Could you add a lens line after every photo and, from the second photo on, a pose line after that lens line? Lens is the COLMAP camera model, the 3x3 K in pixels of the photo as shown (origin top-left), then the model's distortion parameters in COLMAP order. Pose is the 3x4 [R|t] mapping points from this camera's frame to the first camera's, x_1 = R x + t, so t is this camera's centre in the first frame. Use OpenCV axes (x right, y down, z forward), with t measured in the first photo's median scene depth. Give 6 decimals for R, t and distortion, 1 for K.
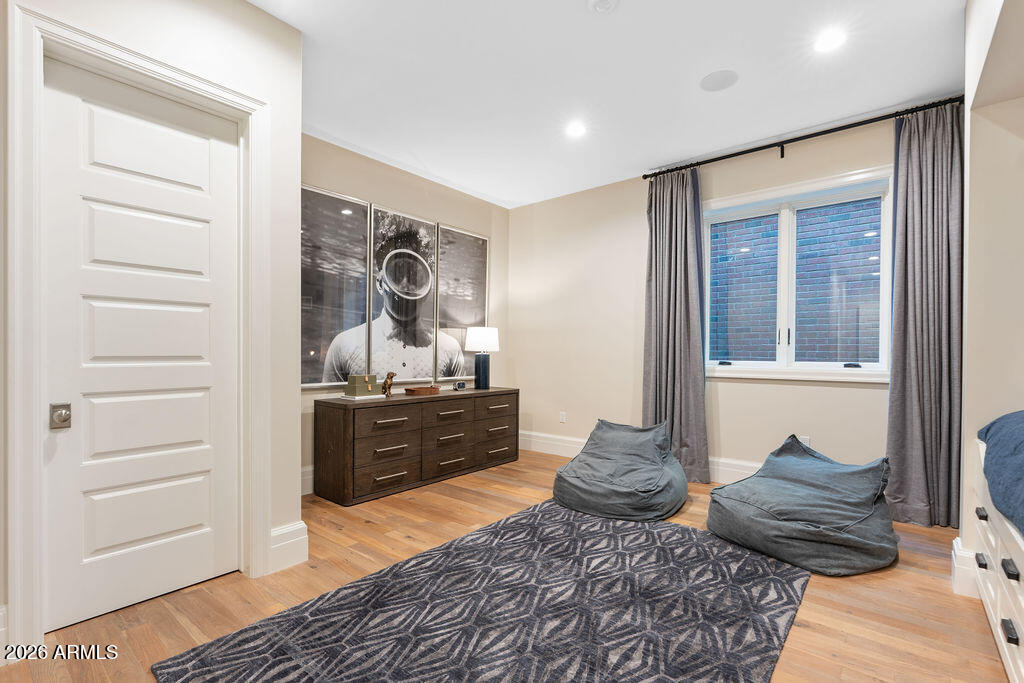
lens RADIAL K [[461.9, 0, 527.3], [0, 461.9, 355.6], [0, 0, 1]] dist [-0.005390, 0.003217]
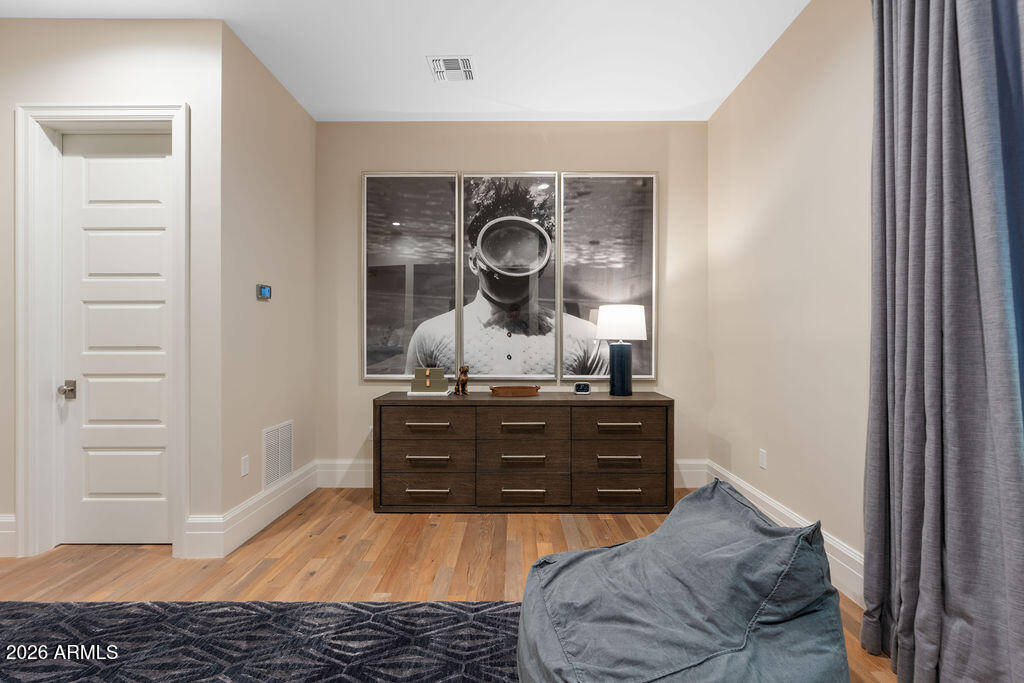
lens RADIAL K [[461.9, 0, 511.4], [0, 461.9, 338.2], [0, 0, 1]] dist [-0.005390, 0.003217]
pose [[0.622150, -0.008930, -0.782847, 0.394676], [-0.002207, 0.999911, -0.013161, -0.003295], [0.782895, 0.009916, 0.622075, 0.518512]]
